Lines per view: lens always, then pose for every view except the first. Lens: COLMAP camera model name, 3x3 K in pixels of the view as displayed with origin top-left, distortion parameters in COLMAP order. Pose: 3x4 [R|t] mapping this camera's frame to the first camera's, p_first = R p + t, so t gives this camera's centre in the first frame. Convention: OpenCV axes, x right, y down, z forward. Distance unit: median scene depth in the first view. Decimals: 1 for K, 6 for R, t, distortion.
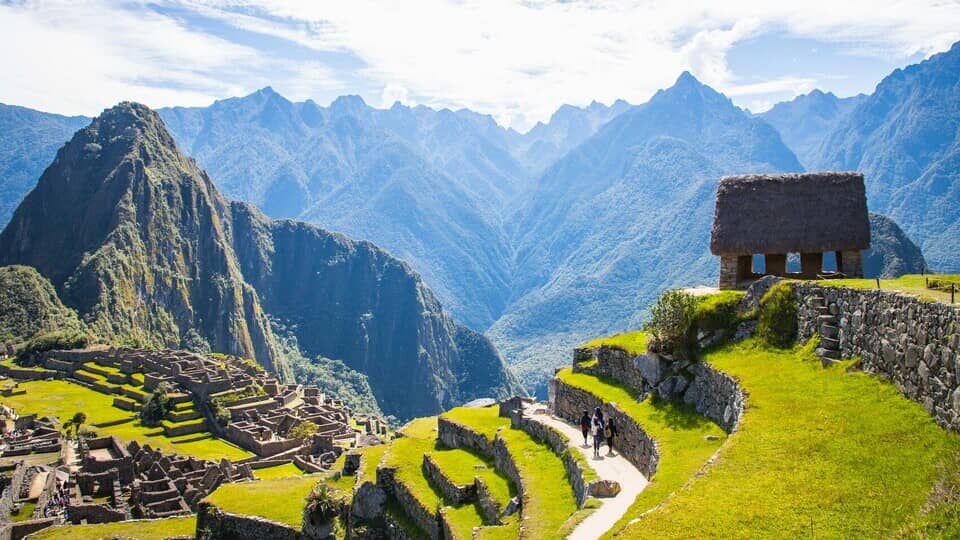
lens RADIAL K [[426.8, 0, 481.3], [0, 426.8, 287.7], [0, 0, 1]] dist [-0.023101, -0.000117]
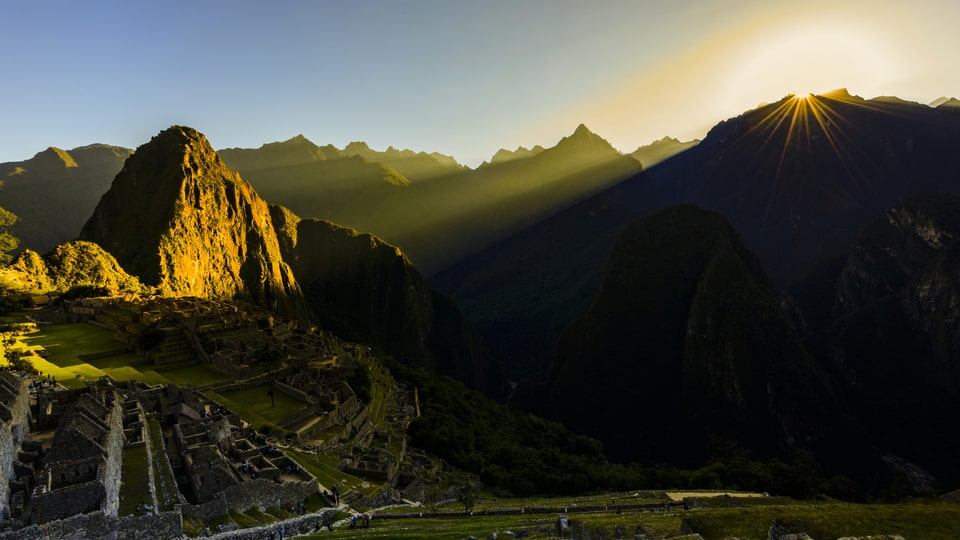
lens RADIAL K [[426.8, 0, 481.3], [0, 426.8, 287.7], [0, 0, 1]] dist [-0.023101, -0.000117]
pose [[0.995039, -0.010565, 0.098922, -0.029162], [-0.007396, 0.983738, 0.179458, -0.202322], [-0.099209, -0.179299, 0.978779, -0.542013]]
